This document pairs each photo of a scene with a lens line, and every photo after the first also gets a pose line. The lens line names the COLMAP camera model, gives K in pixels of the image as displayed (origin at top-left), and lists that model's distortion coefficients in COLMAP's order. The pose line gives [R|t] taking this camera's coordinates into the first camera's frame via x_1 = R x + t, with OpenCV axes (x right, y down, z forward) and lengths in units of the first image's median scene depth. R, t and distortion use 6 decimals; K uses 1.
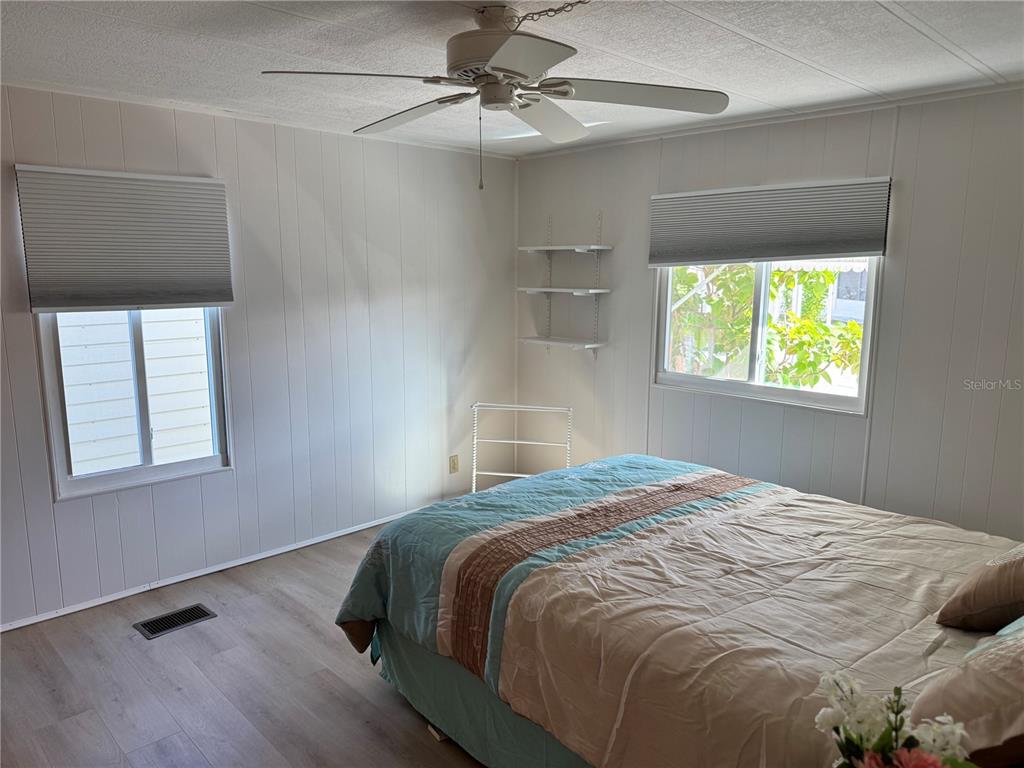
lens RADIAL K [[721.0, 0, 512.0], [0, 721.0, 384.0], [0, 0, 1]] dist [0.112414, -0.222613]
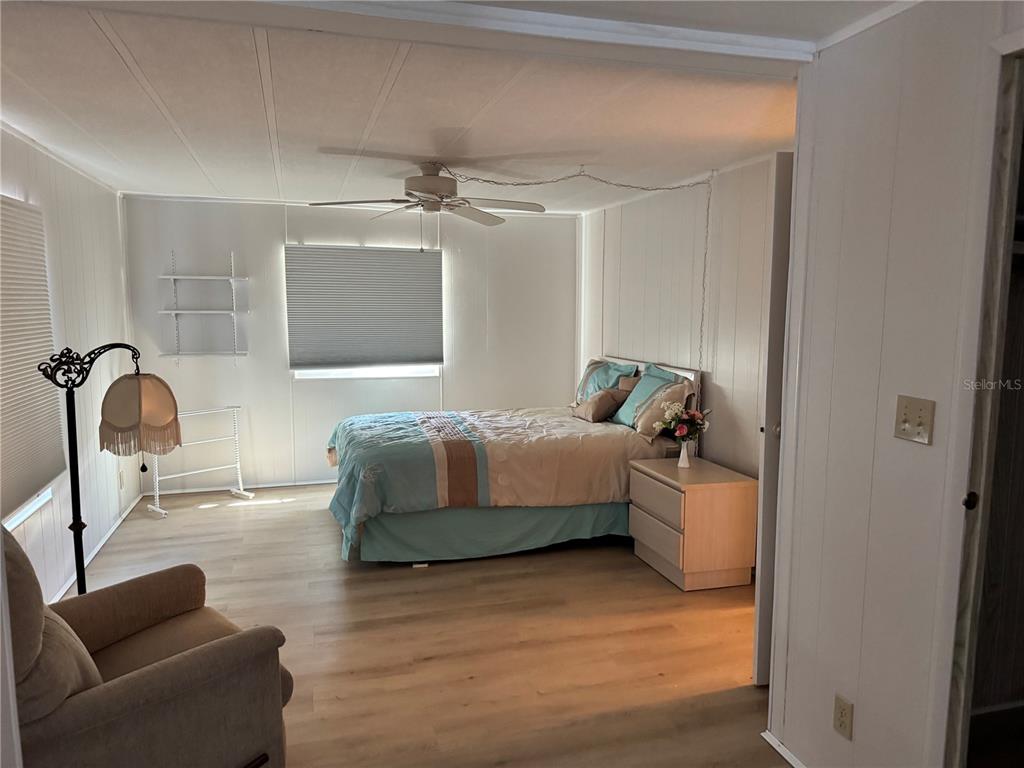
lens RADIAL K [[721.0, 0, 512.0], [0, 721.0, 384.0], [0, 0, 1]] dist [0.112414, -0.222613]
pose [[0.461165, -0.105267, 0.881048, -1.173234], [0.142695, 0.988812, 0.043452, 0.012066], [-0.875765, 0.105683, 0.471027, -0.023961]]
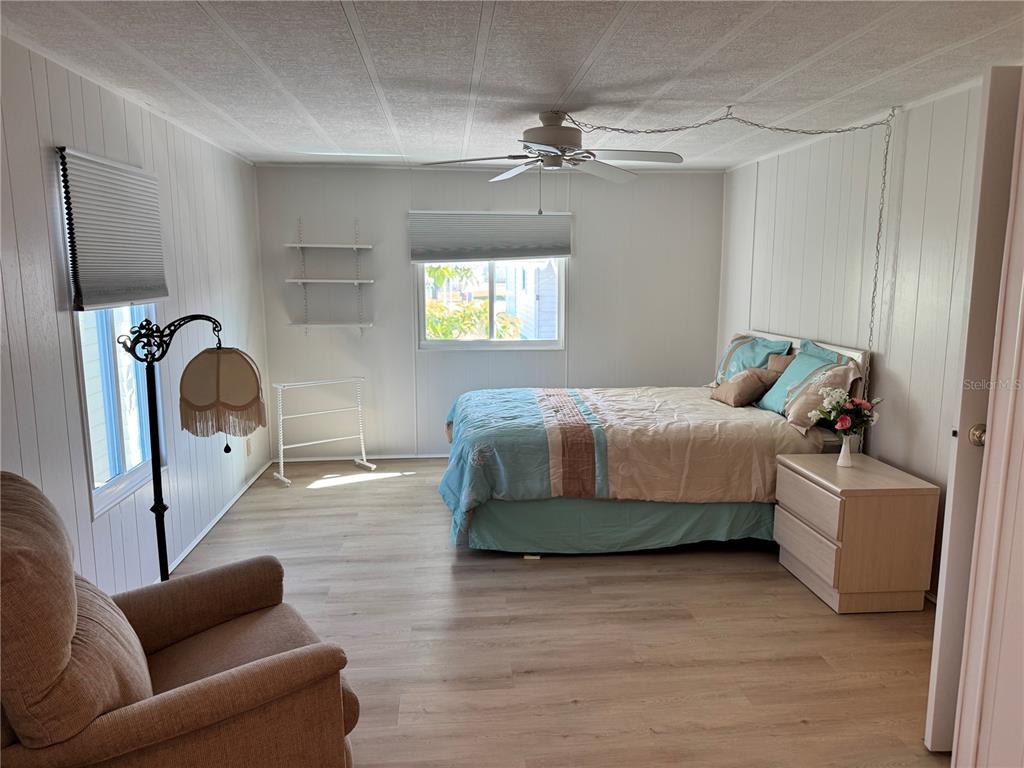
lens RADIAL K [[721.0, 0, 512.0], [0, 721.0, 384.0], [0, 0, 1]] dist [0.112414, -0.222613]
pose [[0.624831, -0.128600, 0.770096, -1.035642], [0.129912, 0.989717, 0.059868, 0.007329], [-0.769876, 0.062637, 0.635112, 0.016583]]
